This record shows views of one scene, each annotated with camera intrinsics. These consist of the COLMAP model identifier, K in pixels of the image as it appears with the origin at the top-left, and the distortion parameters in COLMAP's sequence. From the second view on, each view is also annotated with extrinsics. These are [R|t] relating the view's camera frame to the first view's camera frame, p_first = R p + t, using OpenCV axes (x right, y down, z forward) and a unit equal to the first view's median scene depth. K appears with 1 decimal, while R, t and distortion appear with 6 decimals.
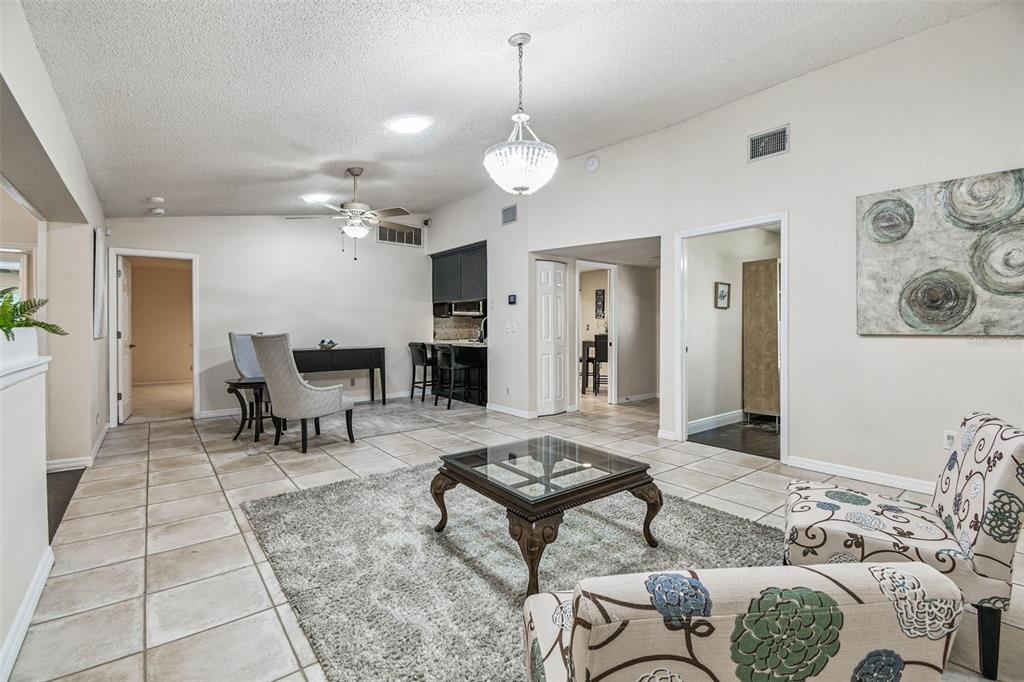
lens RADIAL K [[450.6, 0, 509.1], [0, 450.6, 338.5], [0, 0, 1]] dist [0.028509, -0.024595]
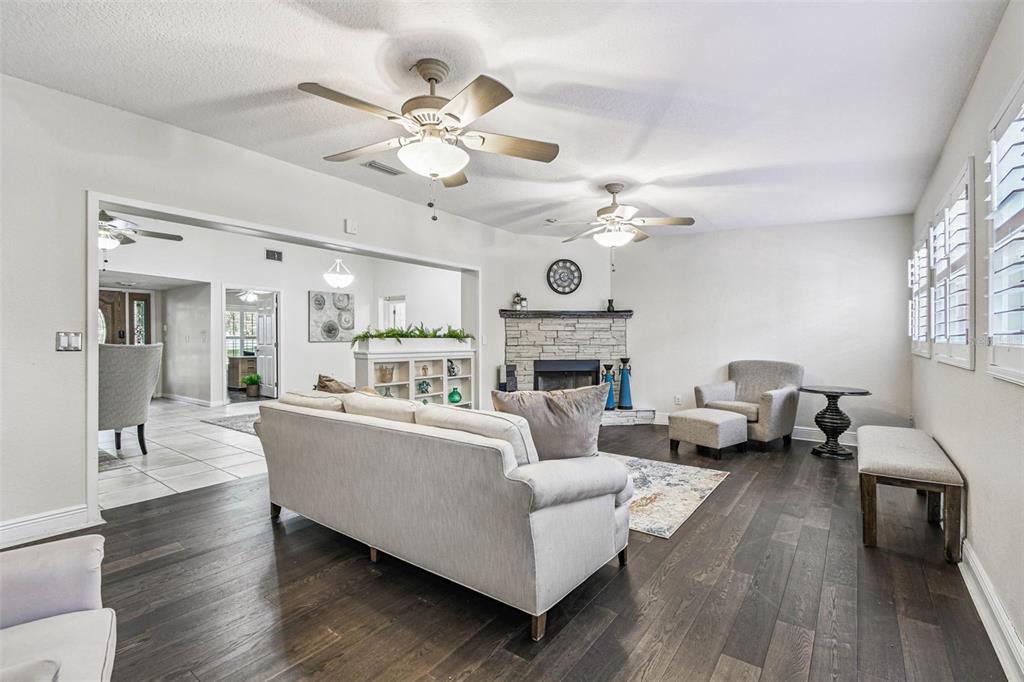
lens RADIAL K [[452.9, 0, 512.0], [0, 452.9, 341.0], [0, 0, 1]] dist [0.054370, -0.025561]
pose [[-0.260847, -0.003963, 0.965372, -2.072766], [0.022786, 0.999688, 0.010260, -0.012330], [-0.965111, 0.024674, -0.260675, 0.531634]]
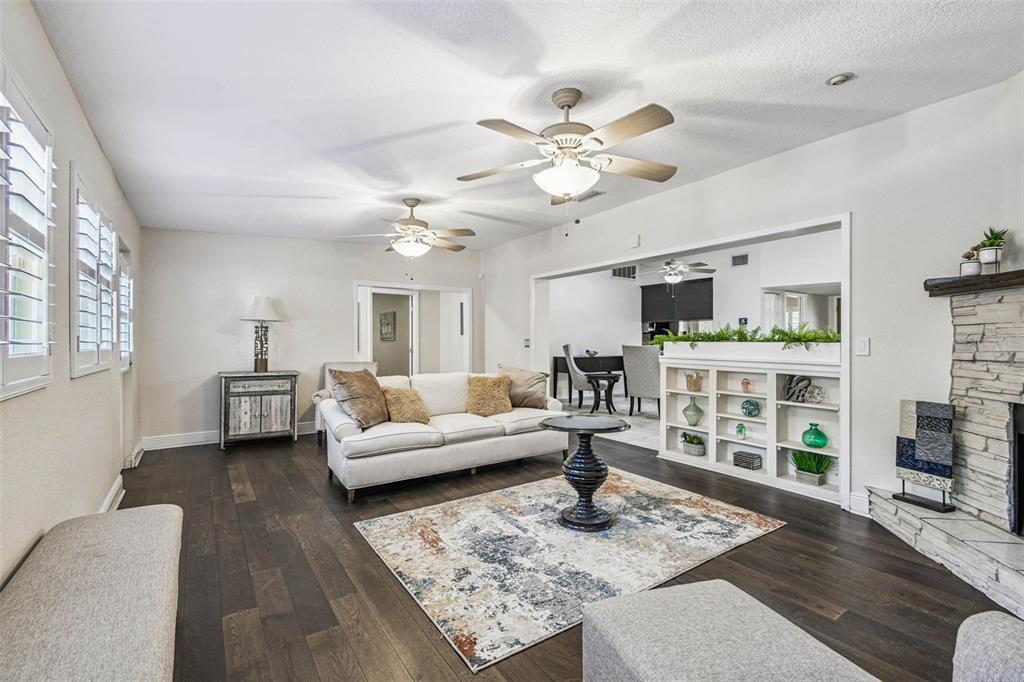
lens RADIAL K [[450.6, 0, 509.1], [0, 450.6, 338.5], [0, 0, 1]] dist [0.028509, -0.024595]
pose [[0.997545, 0.003229, -0.069952, -1.043097], [-0.005147, 0.999615, -0.027253, 0.012060], [0.069837, 0.027546, 0.997178, -0.752015]]
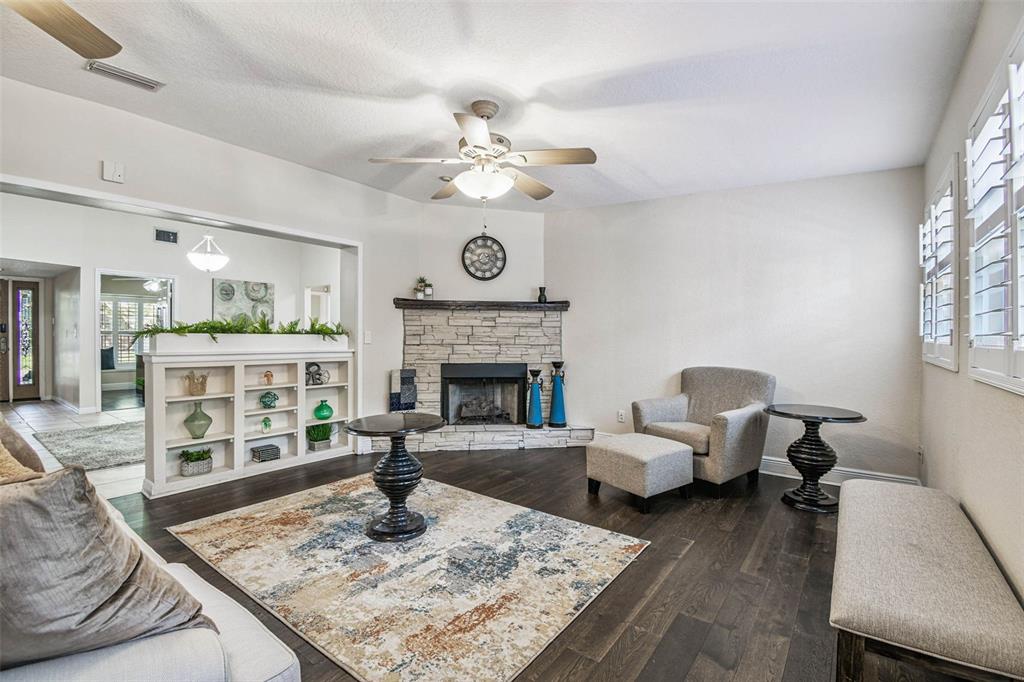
lens RADIAL K [[450.6, 0, 509.1], [0, 450.6, 338.5], [0, 0, 1]] dist [0.028509, -0.024595]
pose [[-0.249193, -0.005813, 0.968436, -1.768159], [0.015367, 0.999832, 0.009955, -0.004060], [-0.968332, 0.017363, -0.249062, 0.119813]]
